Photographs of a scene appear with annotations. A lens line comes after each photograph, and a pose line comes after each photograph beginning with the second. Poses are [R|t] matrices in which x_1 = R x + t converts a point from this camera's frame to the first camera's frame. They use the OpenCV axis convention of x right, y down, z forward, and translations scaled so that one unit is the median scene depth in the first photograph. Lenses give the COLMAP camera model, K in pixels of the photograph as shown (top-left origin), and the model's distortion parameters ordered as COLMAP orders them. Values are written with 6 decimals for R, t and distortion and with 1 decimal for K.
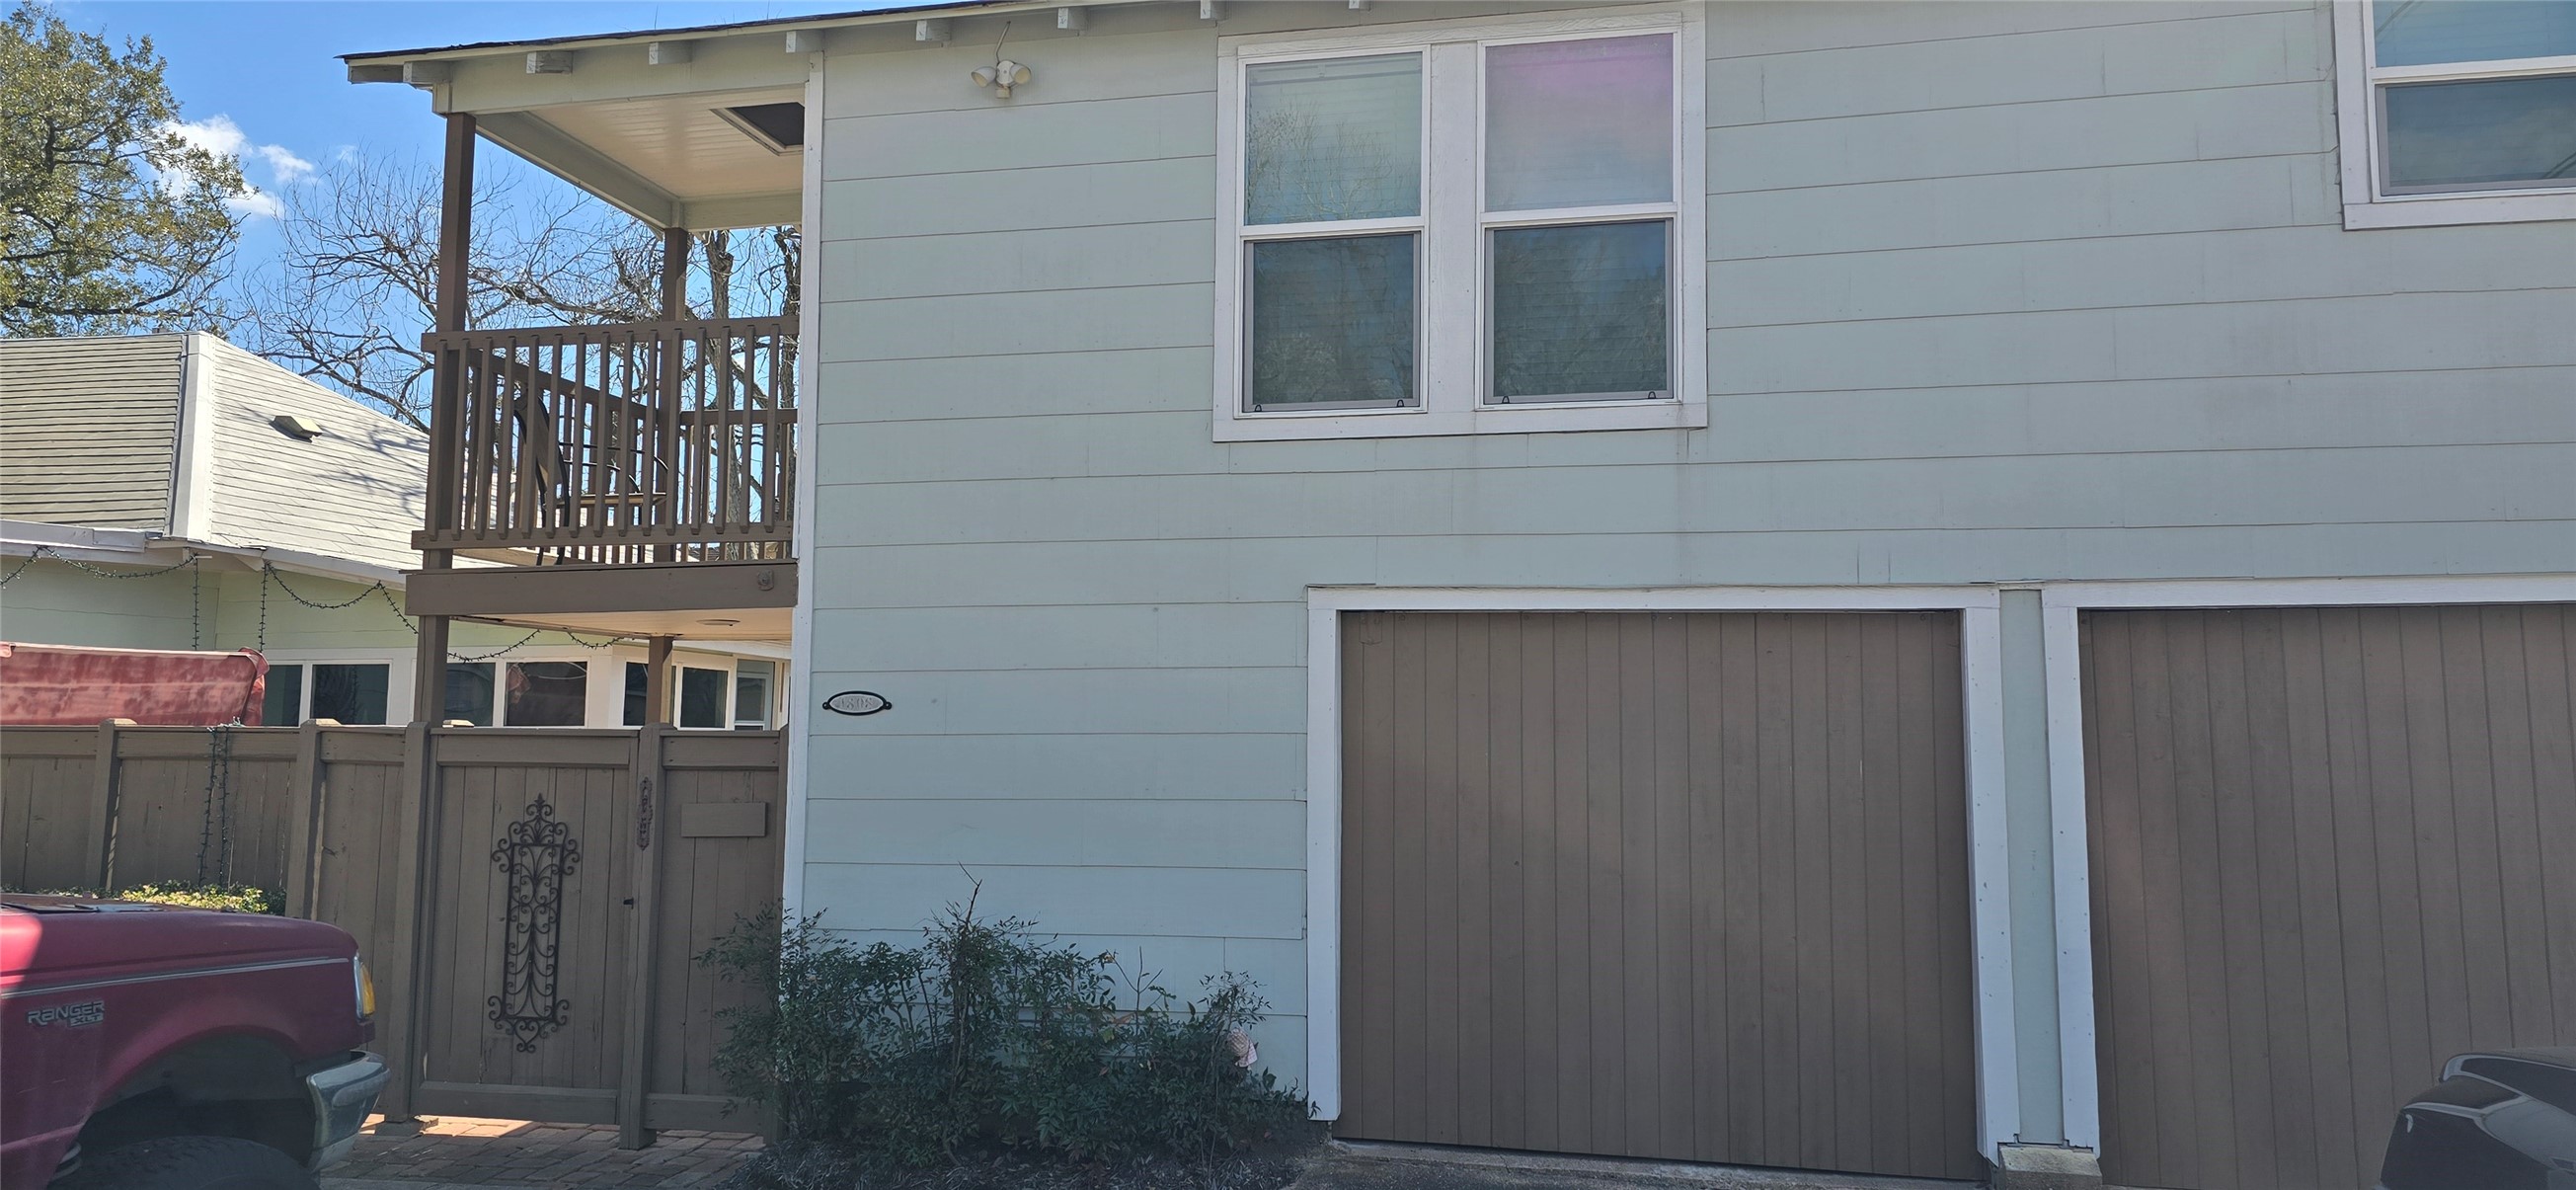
lens RADIAL K [[1622.1, 0, 1288.0], [0, 1622.1, 595.0], [0, 0, 1]] dist [0.001180, -0.001433]
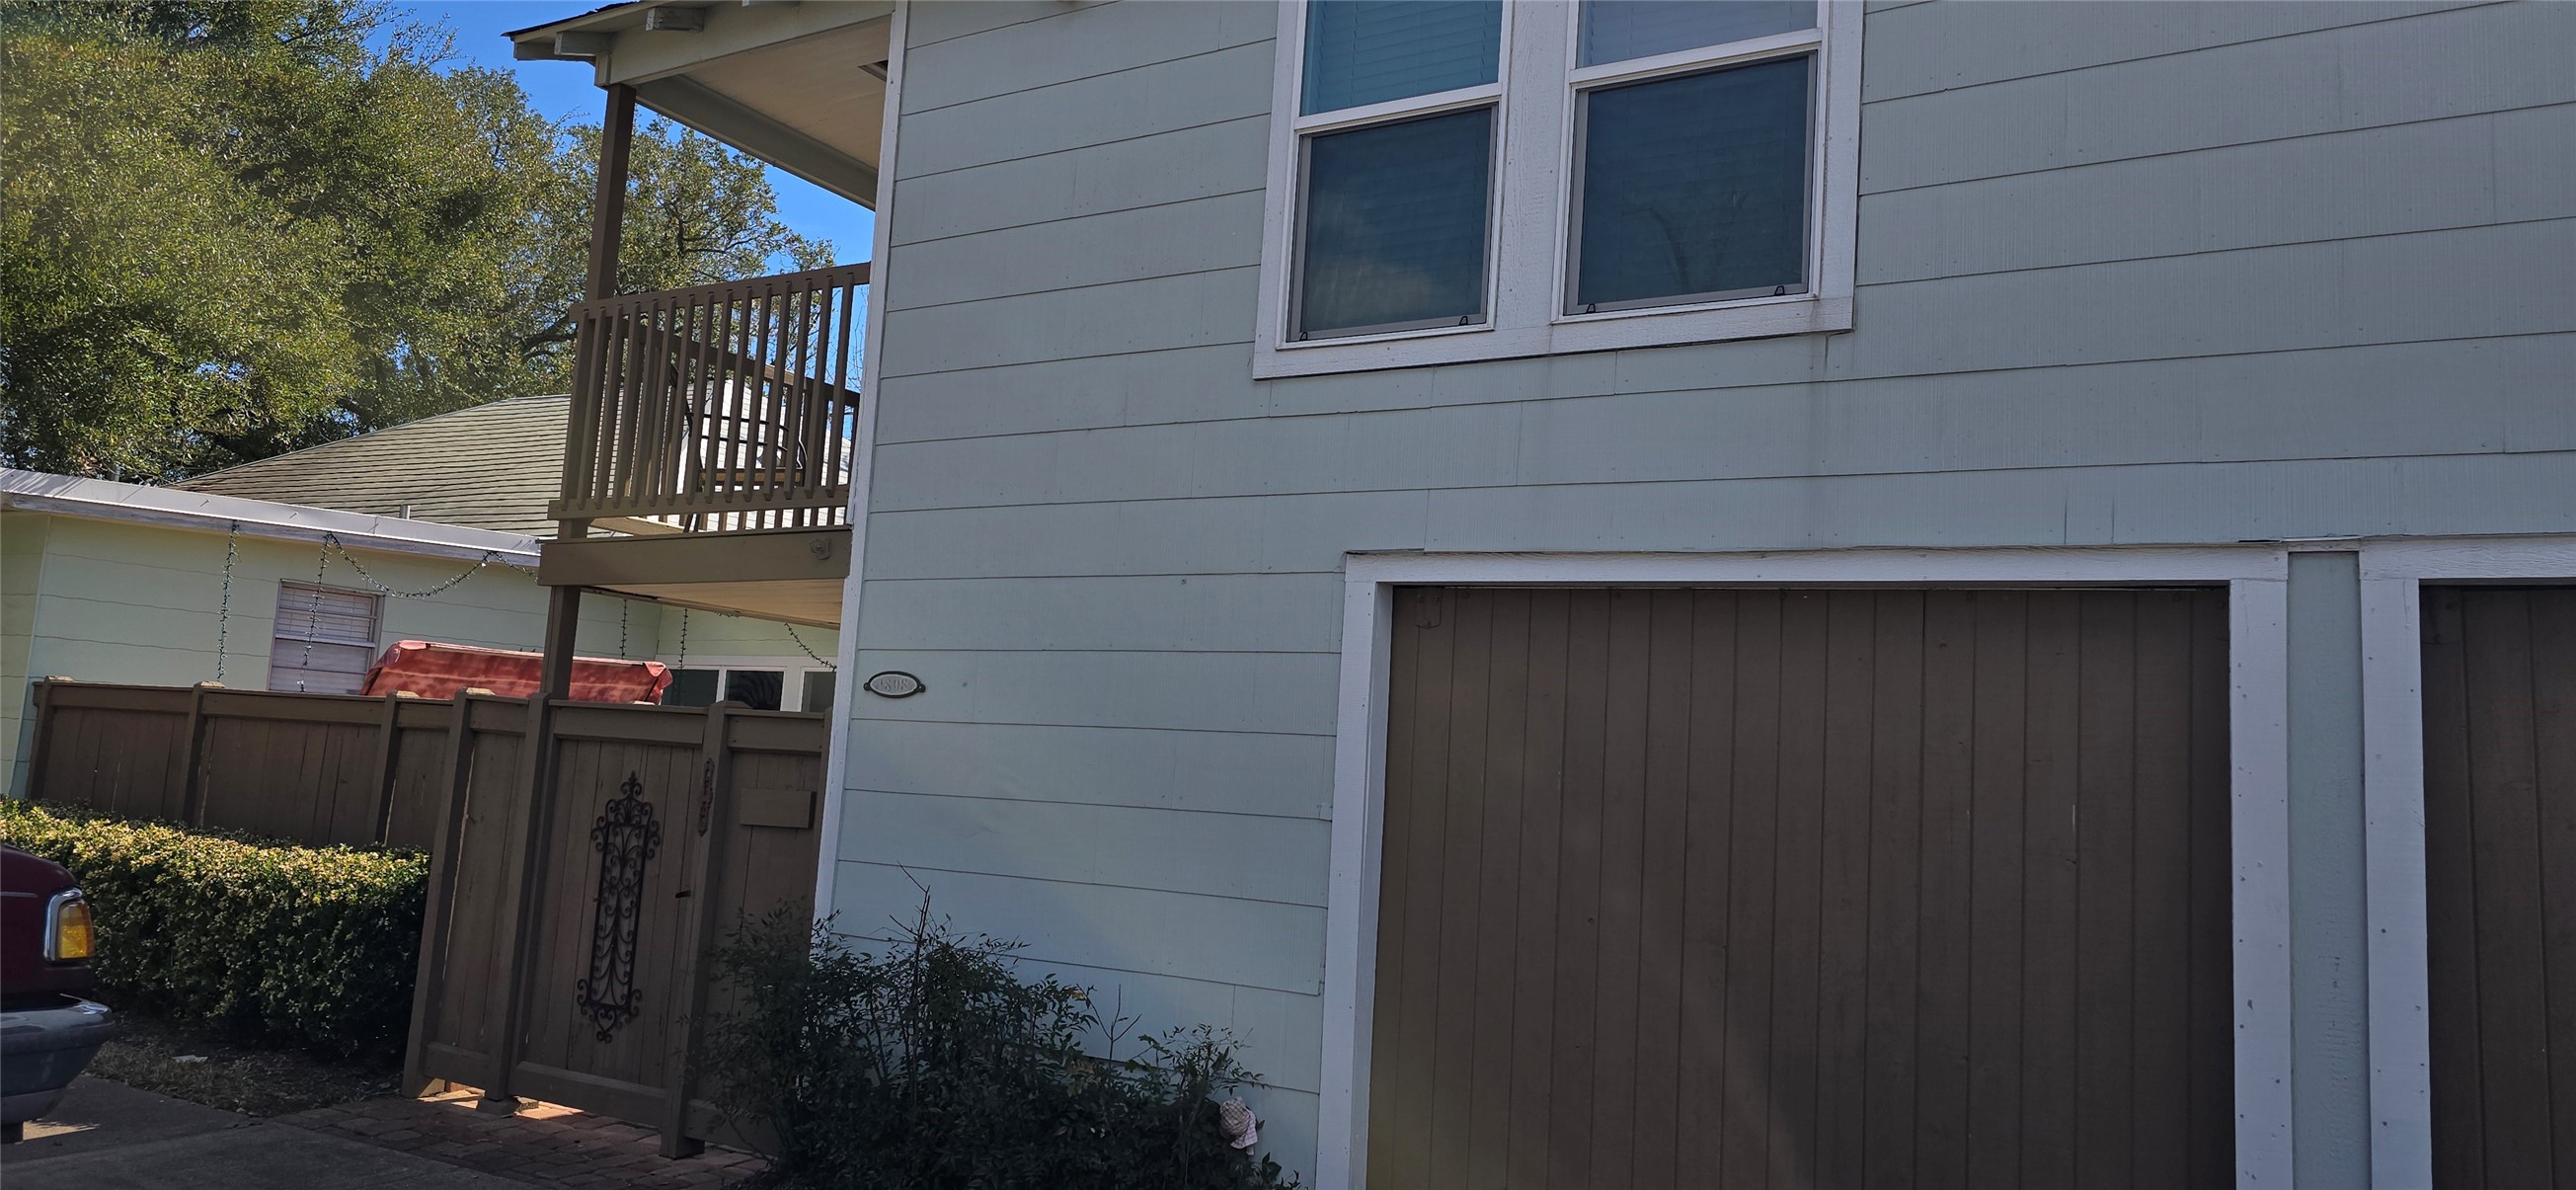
lens RADIAL K [[1635.2, 0, 1288.0], [0, 1635.2, 595.0], [0, 0, 1]] dist [0.027372, -0.066108]
pose [[0.948016, 0.018218, -0.317699, 0.224809], [-0.029852, 0.999049, -0.031790, 0.039259], [0.316818, 0.039621, 0.947658, 0.210257]]
